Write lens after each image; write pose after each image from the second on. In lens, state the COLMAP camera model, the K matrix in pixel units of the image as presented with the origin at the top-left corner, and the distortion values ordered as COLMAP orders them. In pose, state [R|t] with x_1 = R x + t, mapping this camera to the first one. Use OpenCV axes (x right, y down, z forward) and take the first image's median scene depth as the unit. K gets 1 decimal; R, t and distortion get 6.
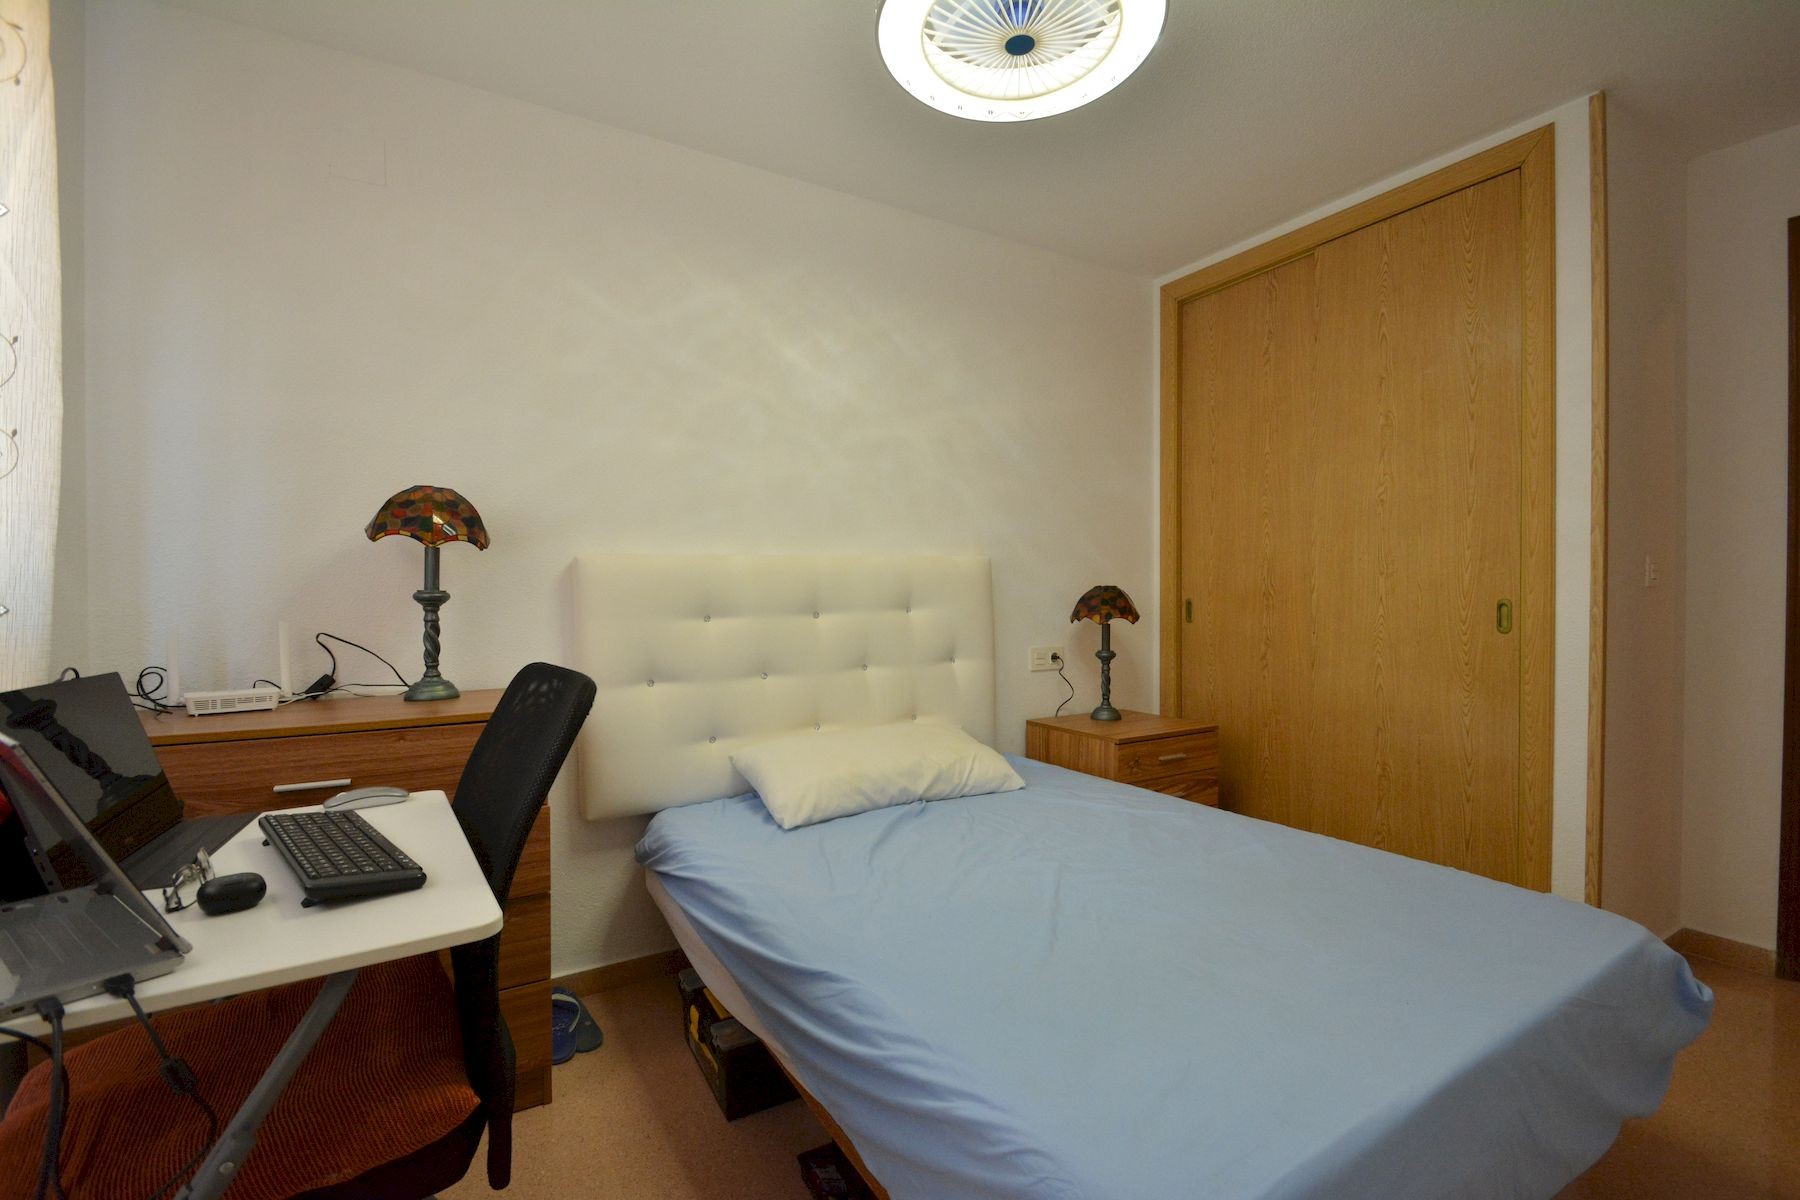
lens RADIAL K [[791.1, 0, 900.1], [0, 791.1, 605.6], [0, 0, 1]] dist [0.002230, -0.010320]
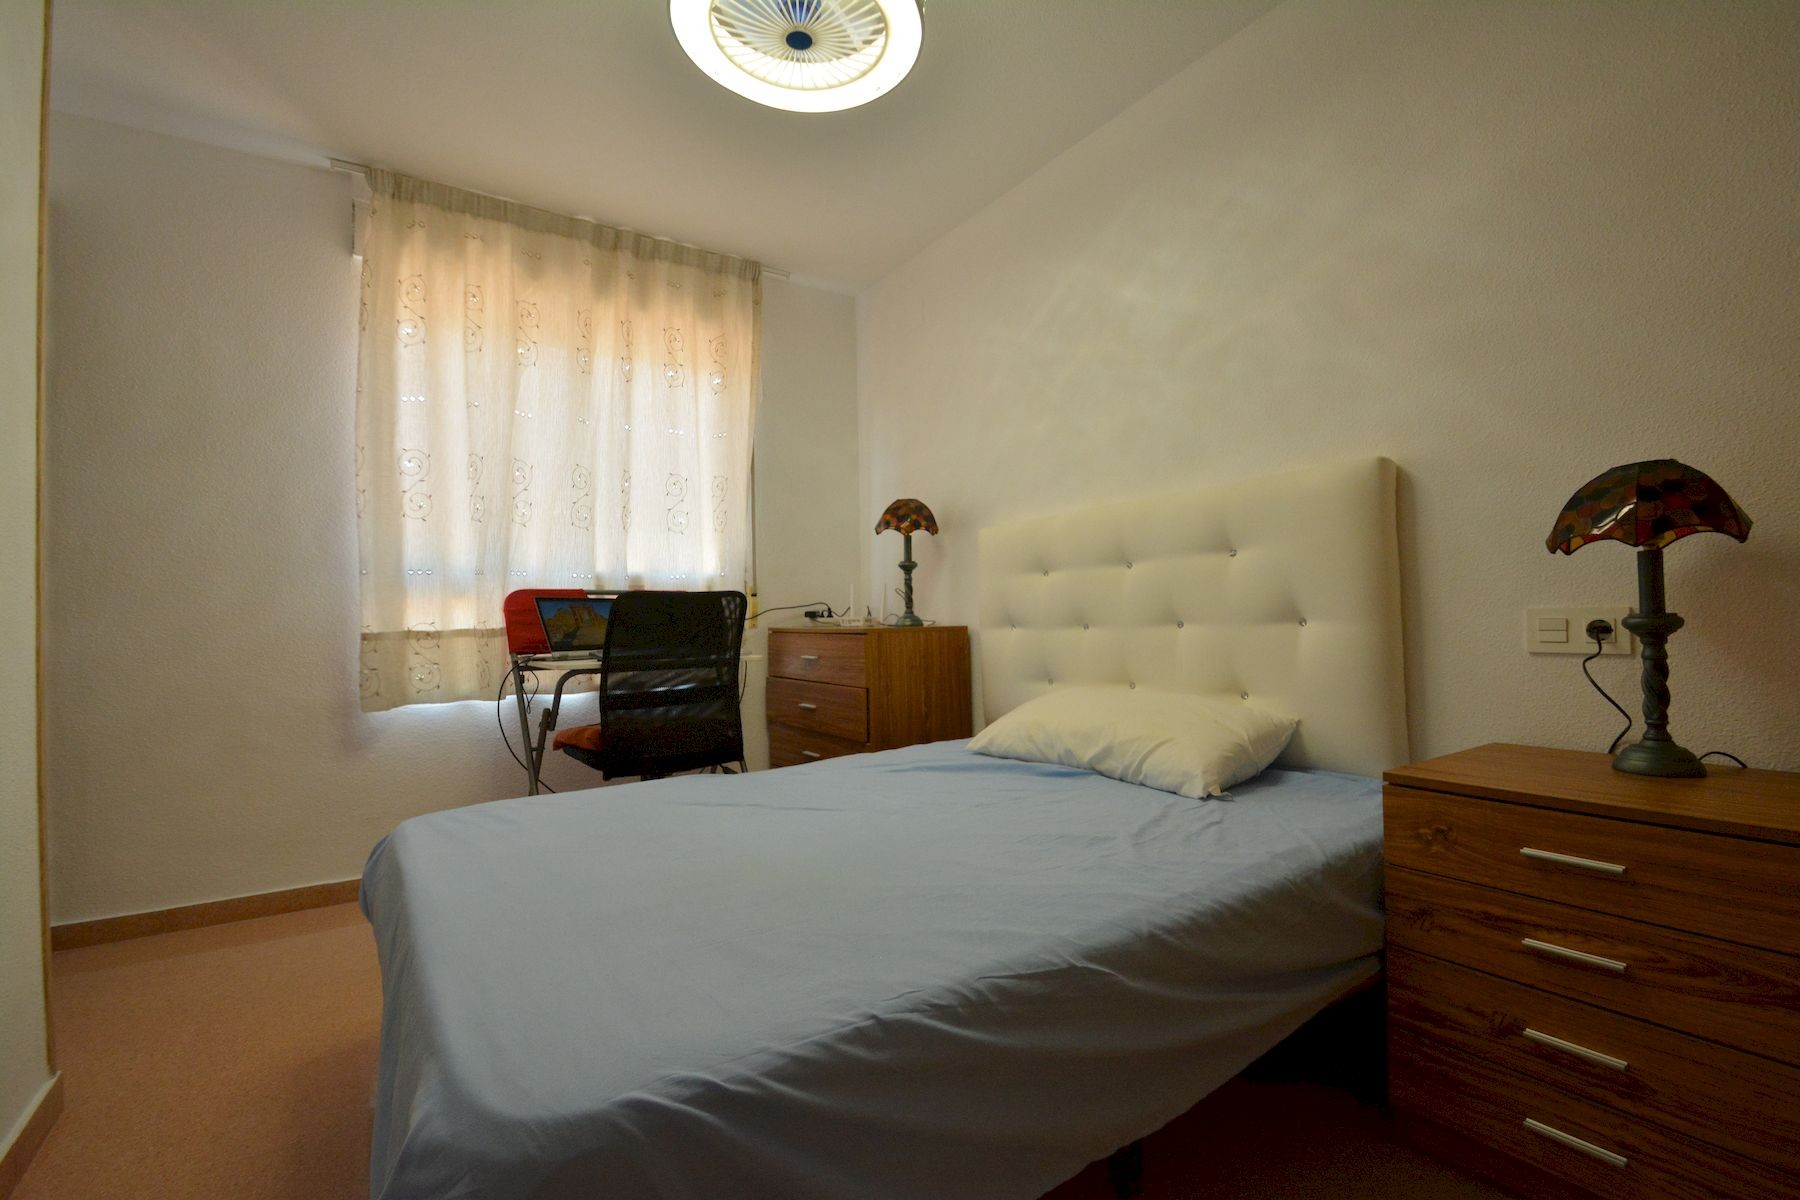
lens RADIAL K [[791.1, 0, 900.1], [0, 791.1, 605.6], [0, 0, 1]] dist [0.002230, -0.010320]
pose [[0.048970, -0.018793, -0.998623, 0.835280], [-0.015651, 0.999686, -0.019581, 0.084909], [0.998678, 0.016589, 0.048661, 0.722022]]
